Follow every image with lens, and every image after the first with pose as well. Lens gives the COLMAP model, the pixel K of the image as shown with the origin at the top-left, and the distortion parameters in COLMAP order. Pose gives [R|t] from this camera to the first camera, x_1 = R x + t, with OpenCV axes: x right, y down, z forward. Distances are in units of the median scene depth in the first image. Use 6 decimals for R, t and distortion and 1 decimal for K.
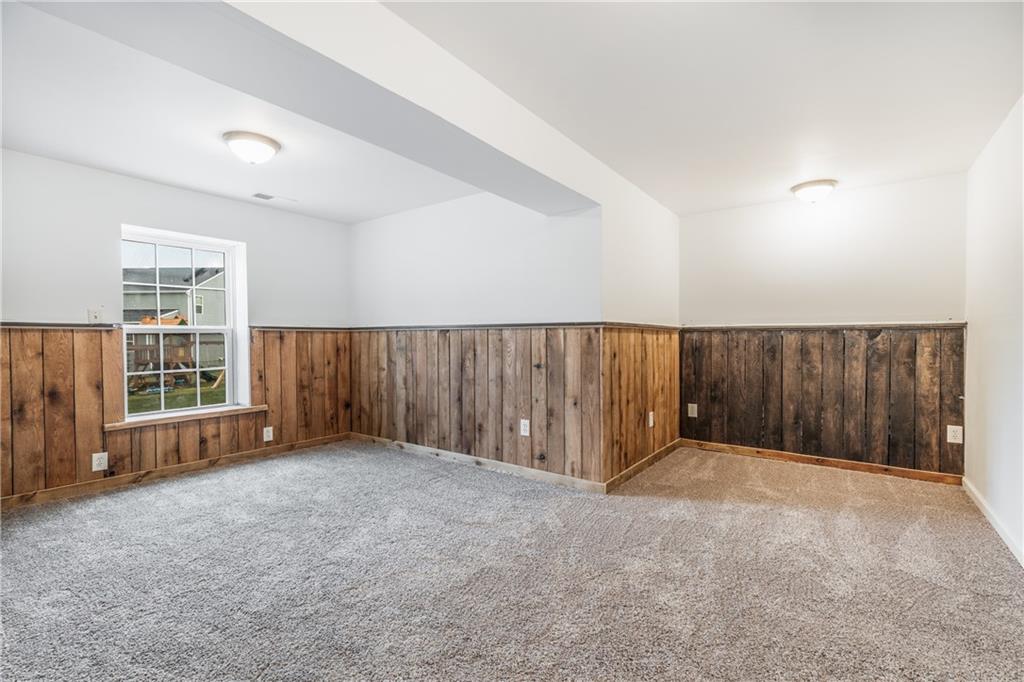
lens RADIAL K [[471.9, 0, 512.6], [0, 471.9, 343.6], [0, 0, 1]] dist [-0.000111, -0.000121]
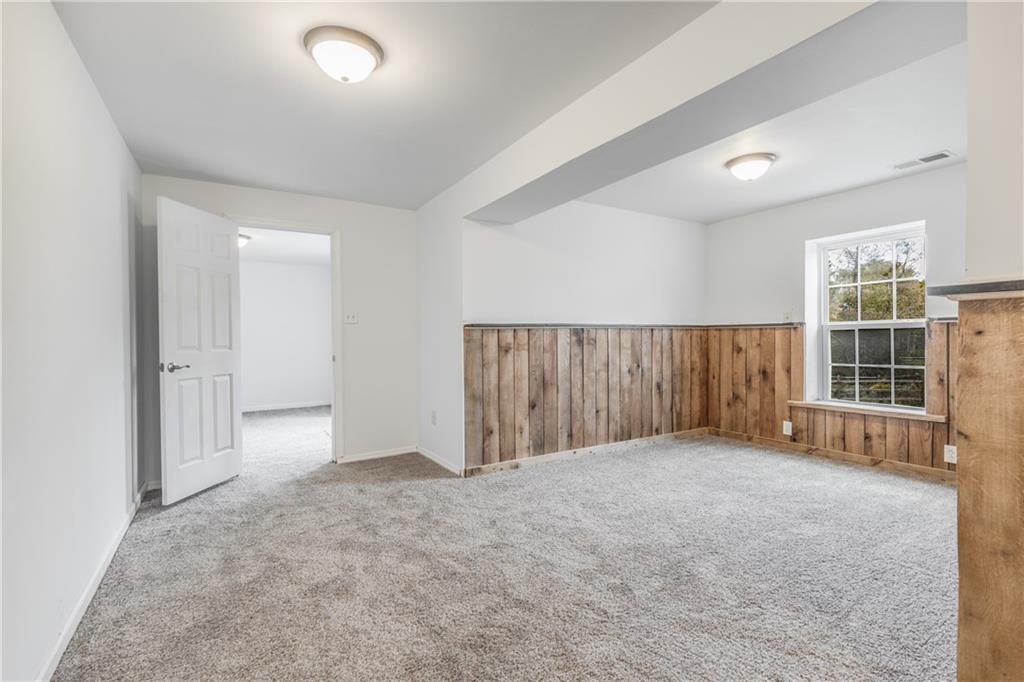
lens RADIAL K [[471.9, 0, 512.7], [0, 471.9, 340.3], [0, 0, 1]] dist [-0.000111, -0.000121]
pose [[-0.392937, 0.007075, -0.919538, 0.572392], [-0.006840, 0.999920, 0.010616, -0.001943], [0.919540, 0.010461, -0.392857, 0.742314]]
